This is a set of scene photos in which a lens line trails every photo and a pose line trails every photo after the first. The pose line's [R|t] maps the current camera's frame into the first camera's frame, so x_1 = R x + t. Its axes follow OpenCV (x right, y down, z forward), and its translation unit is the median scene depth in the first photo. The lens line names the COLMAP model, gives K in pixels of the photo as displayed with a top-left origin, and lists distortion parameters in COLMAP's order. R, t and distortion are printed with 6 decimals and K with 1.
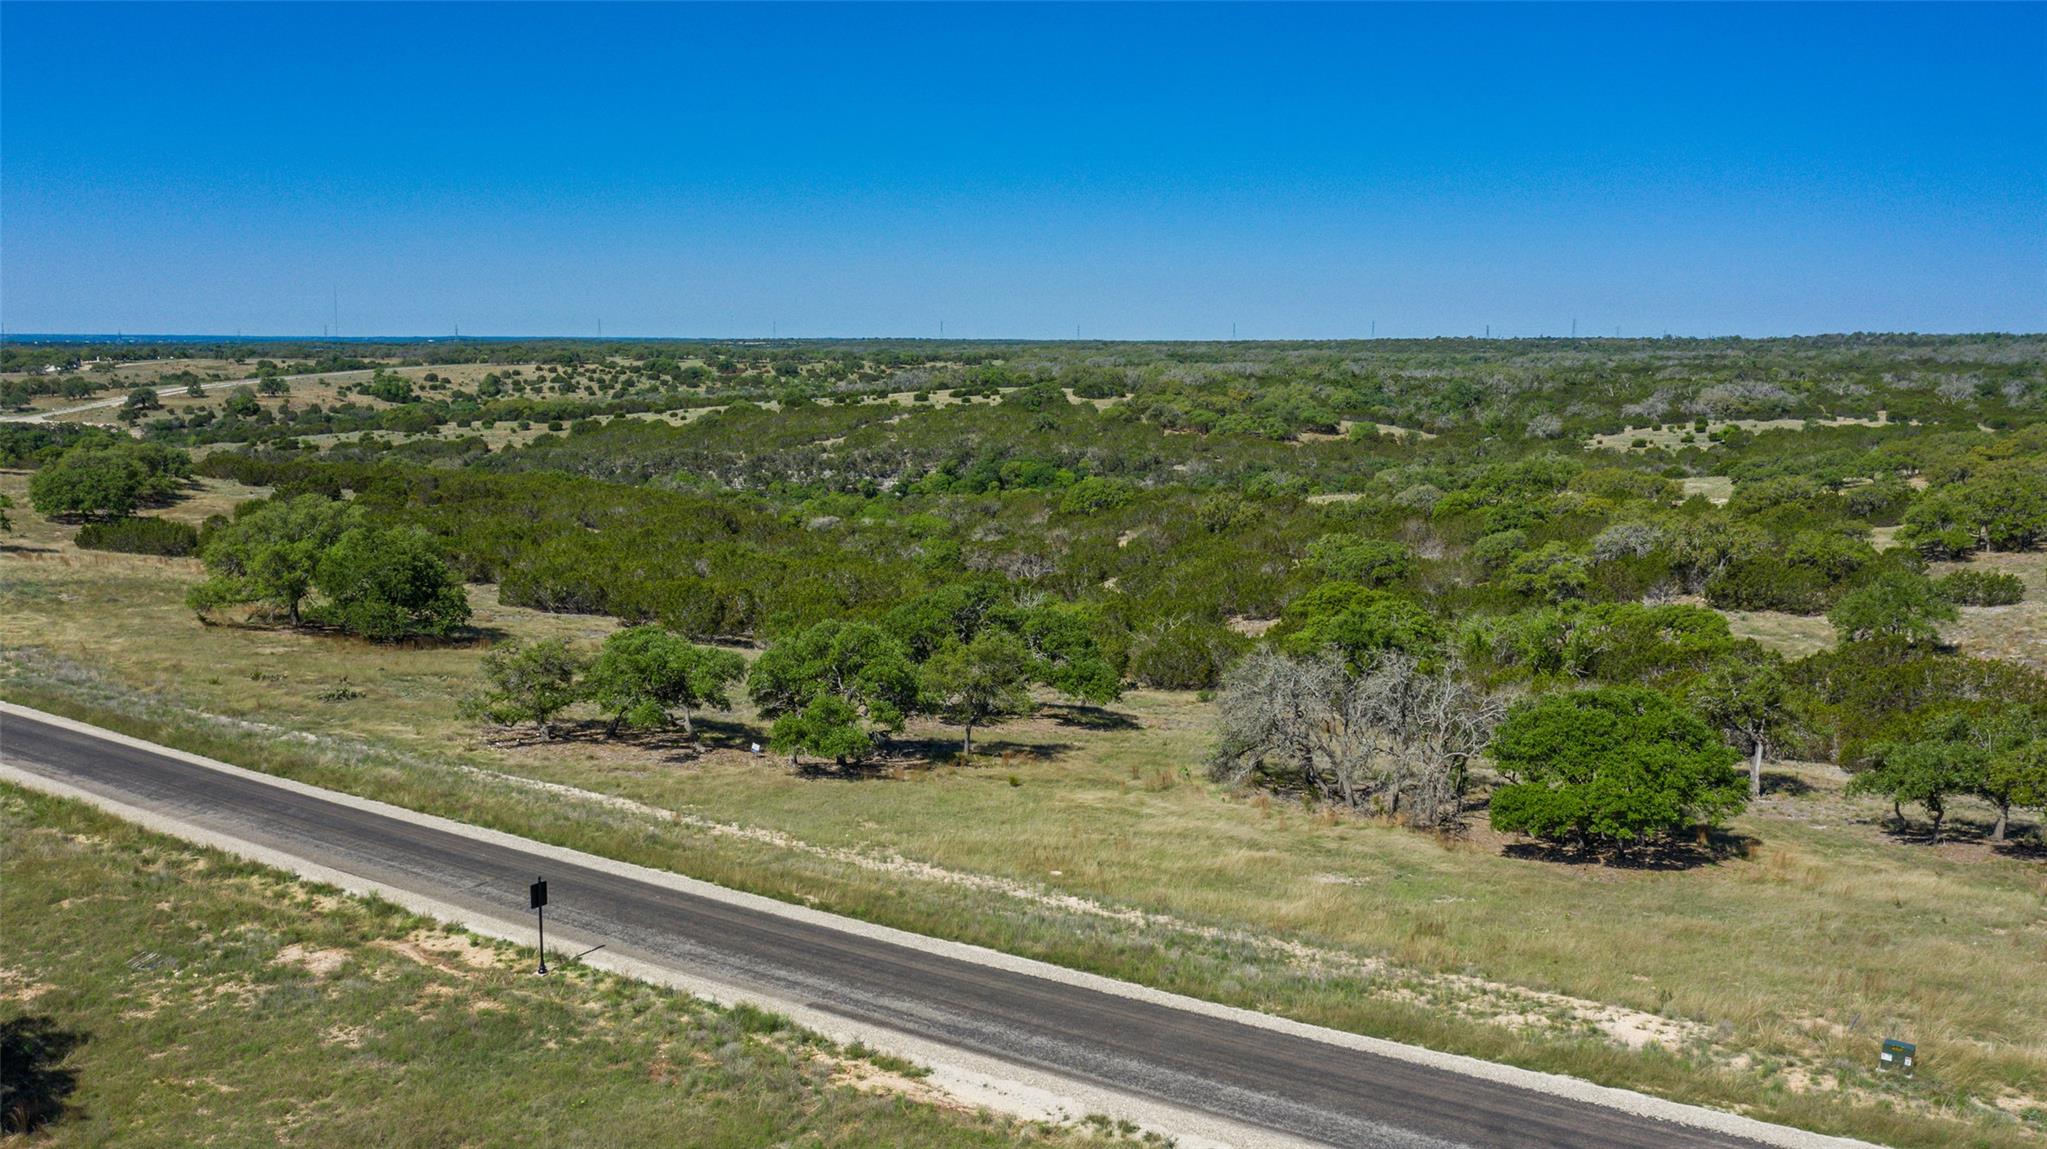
lens RADIAL K [[1656.5, 0, 947.0], [0, 1656.5, 577.4], [0, 0, 1]] dist [-0.069160, 0.003148]
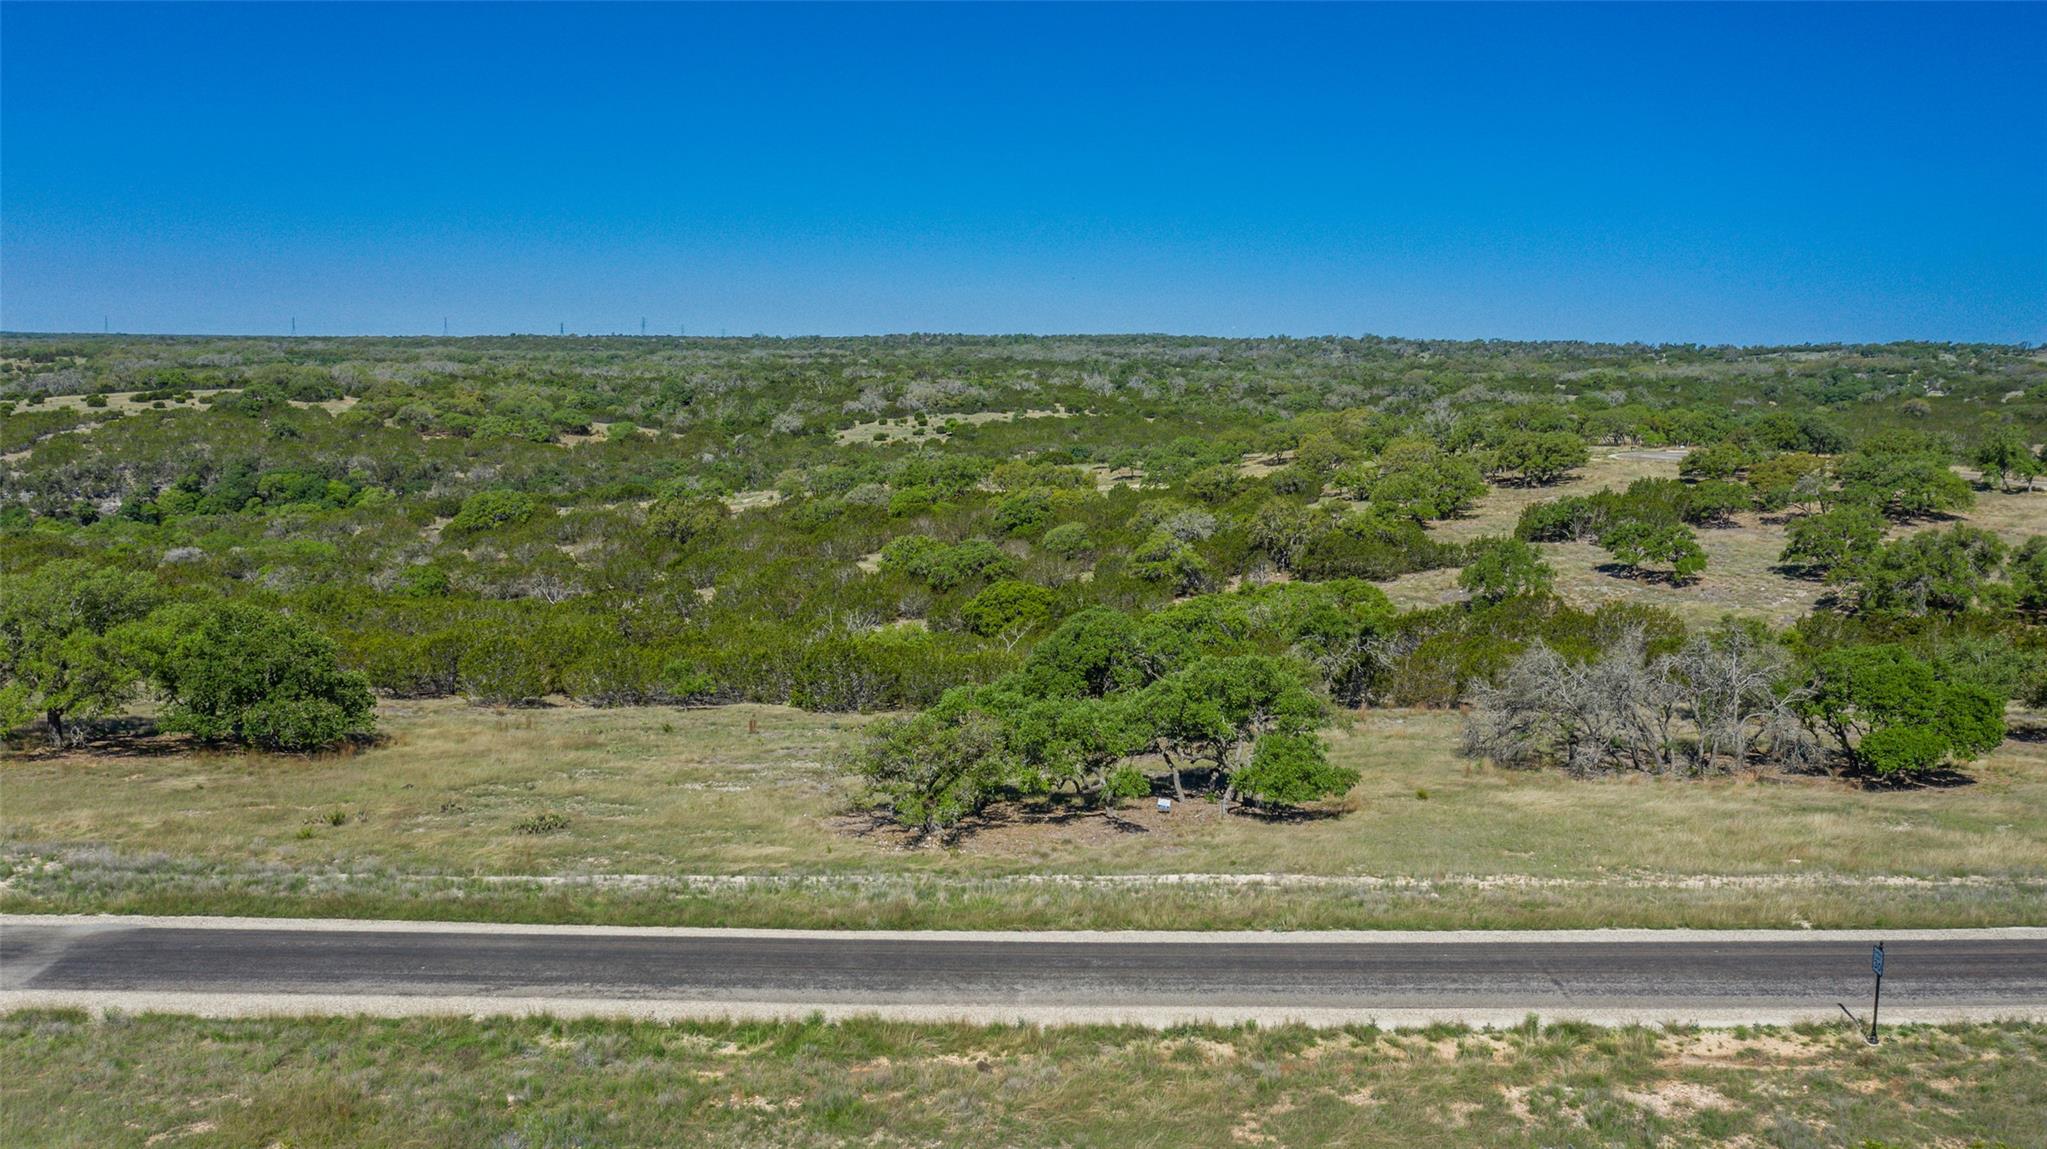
lens RADIAL K [[1645.6, 0, 1023.5], [0, 1645.6, 574.5], [0, 0, 1]] dist [-0.030117, 0.002897]
pose [[0.824332, -0.065422, 0.562313, -0.120658], [0.065249, 0.997660, 0.020420, -0.007986], [-0.562334, 0.019858, 0.826672, 0.052773]]
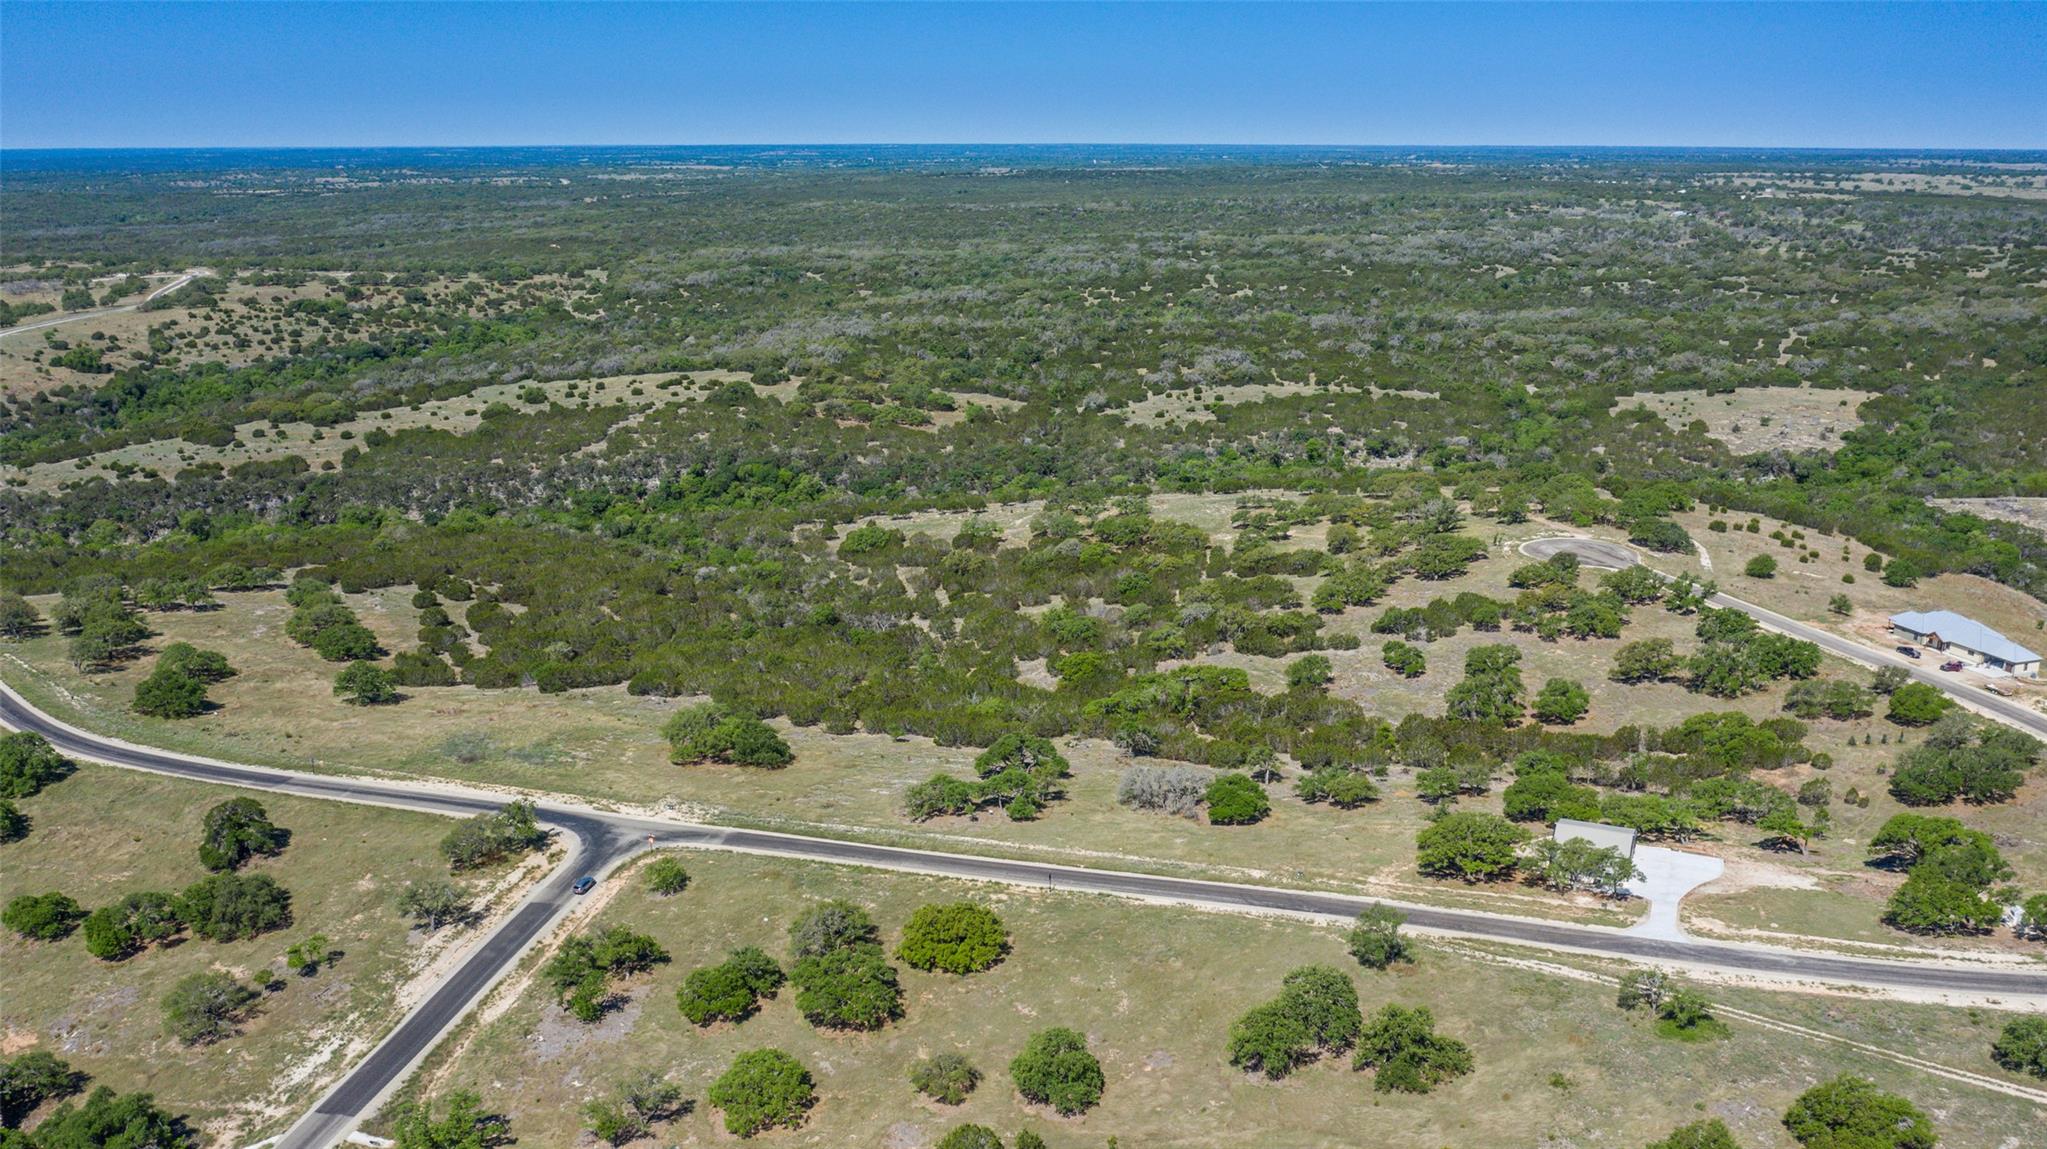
lens RADIAL K [[1627.1, 0, 983.5], [0, 1627.1, 569.1], [0, 0, 1]] dist [-0.041486, -0.003465]
pose [[0.948413, -0.084532, 0.305561, -0.191055], [0.049002, 0.991302, 0.122143, -0.136518], [-0.313228, -0.100869, 0.944306, -0.354008]]
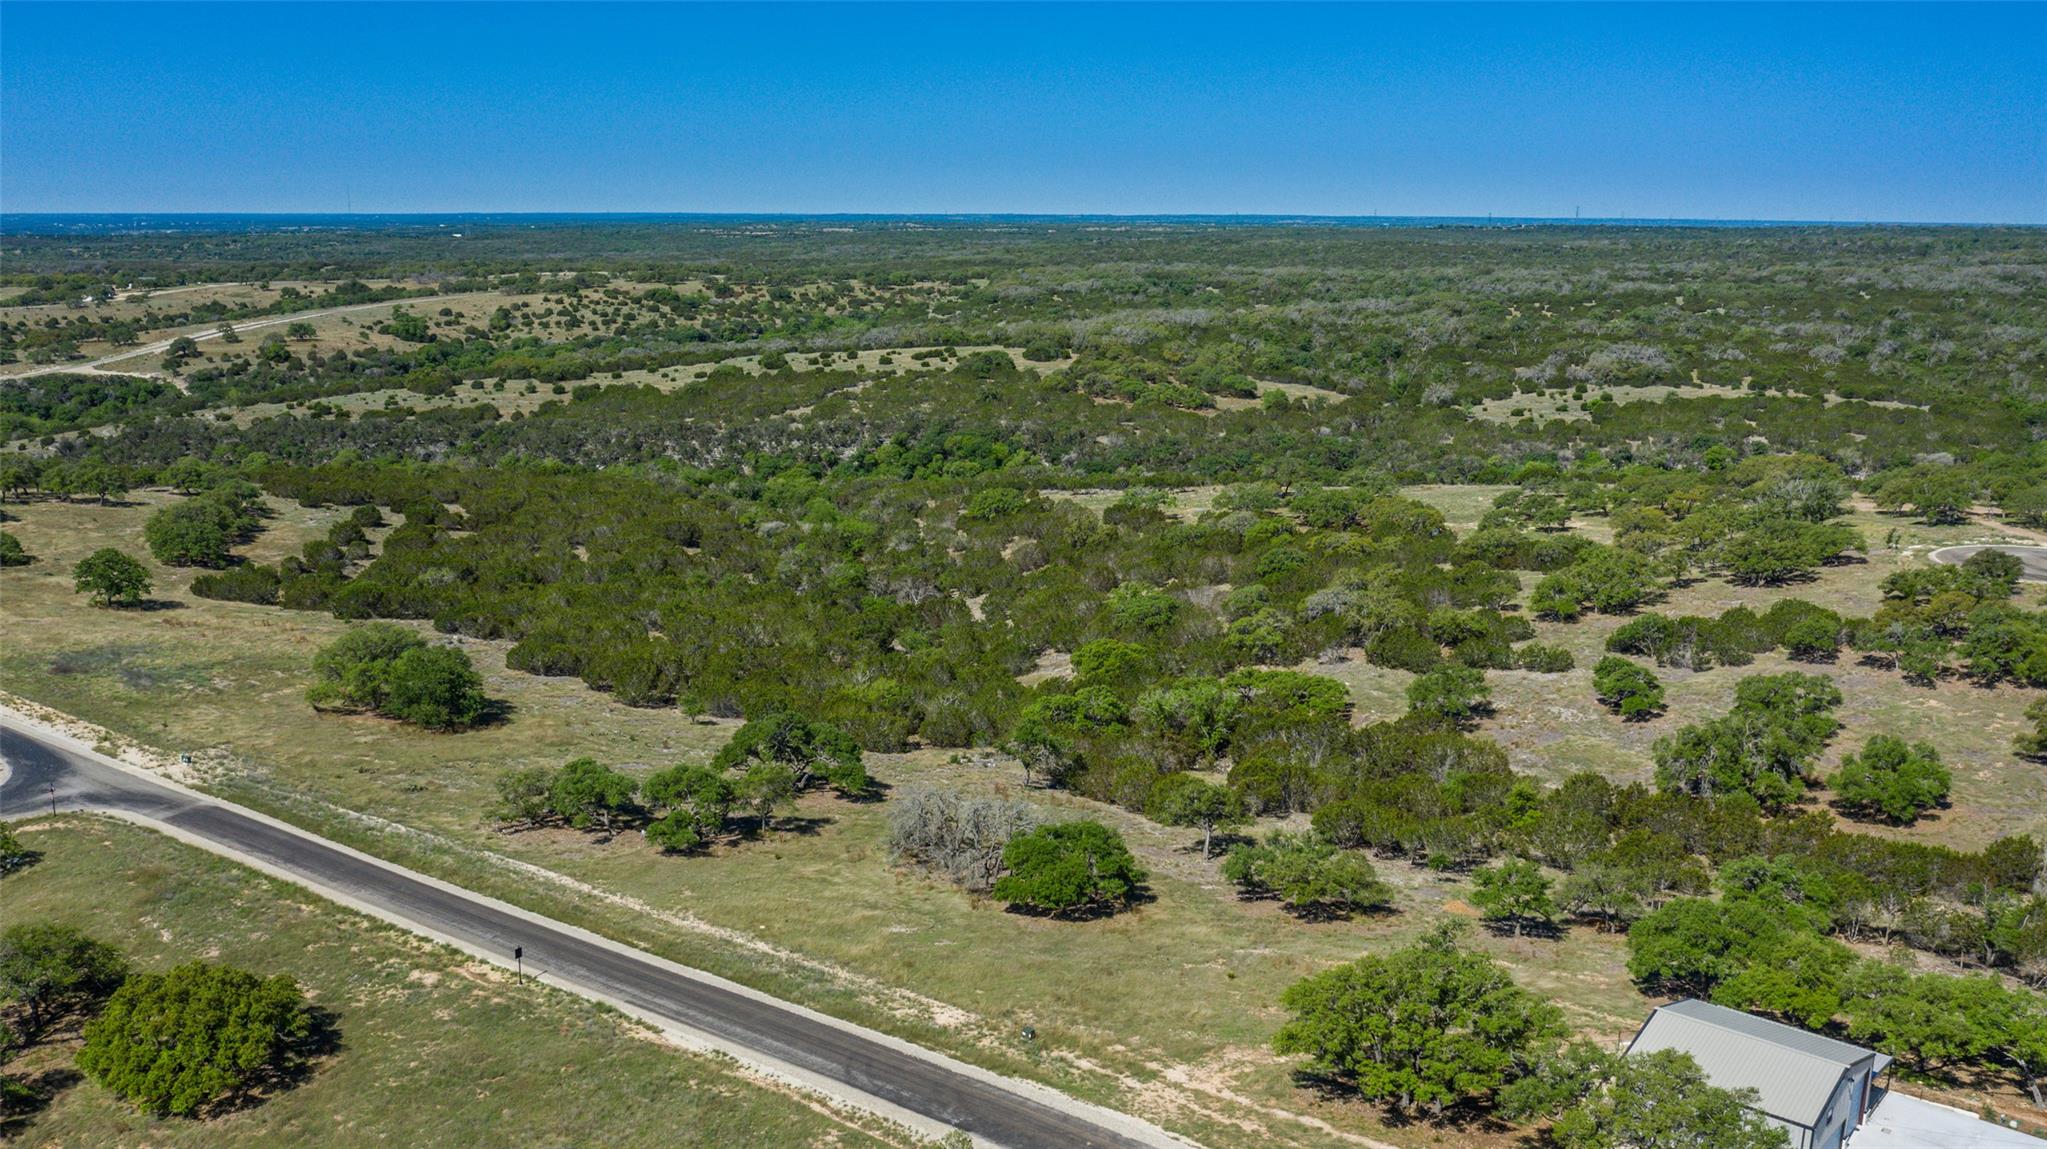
lens RADIAL K [[1649.4, 0, 936.7], [0, 1649.4, 571.9], [0, 0, 1]] dist [-0.062541, 0.015178]
pose [[0.999897, 0.000087, -0.014363, 0.042013], [0.000947, 0.997408, 0.071948, -0.056417], [0.014332, -0.071955, 0.997305, -0.141627]]
